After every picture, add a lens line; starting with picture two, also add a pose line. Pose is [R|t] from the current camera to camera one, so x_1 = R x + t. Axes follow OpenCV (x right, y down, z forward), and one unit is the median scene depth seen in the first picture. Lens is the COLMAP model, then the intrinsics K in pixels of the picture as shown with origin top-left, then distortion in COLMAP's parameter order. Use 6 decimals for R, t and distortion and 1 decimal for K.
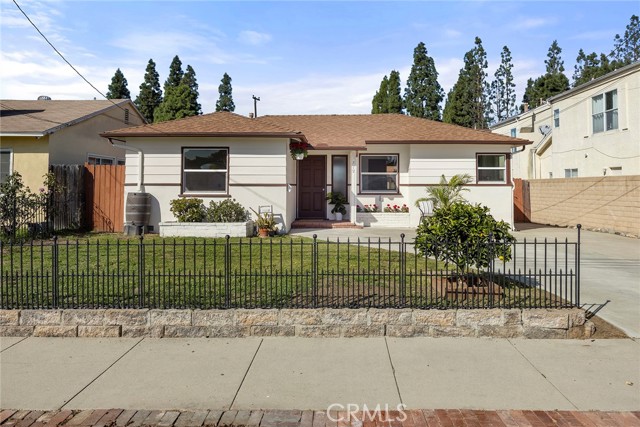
lens RADIAL K [[482.1, 0, 320.8], [0, 482.1, 194.7], [0, 0, 1]] dist [0.007302, 0.001268]
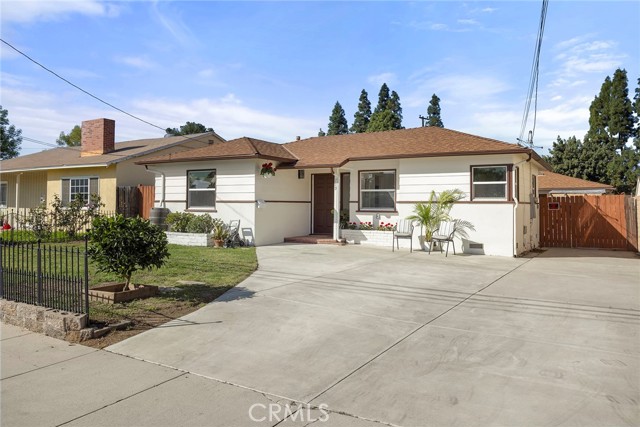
lens RADIAL K [[473.0, 0, 320.3], [0, 473.0, 210.6], [0, 0, 1]] dist [0.010871, -0.004547]
pose [[0.871201, 0.008948, -0.490845, 0.502228], [-0.013173, 0.999900, -0.005153, 0.003276], [0.490750, 0.010955, 0.871232, 0.113480]]
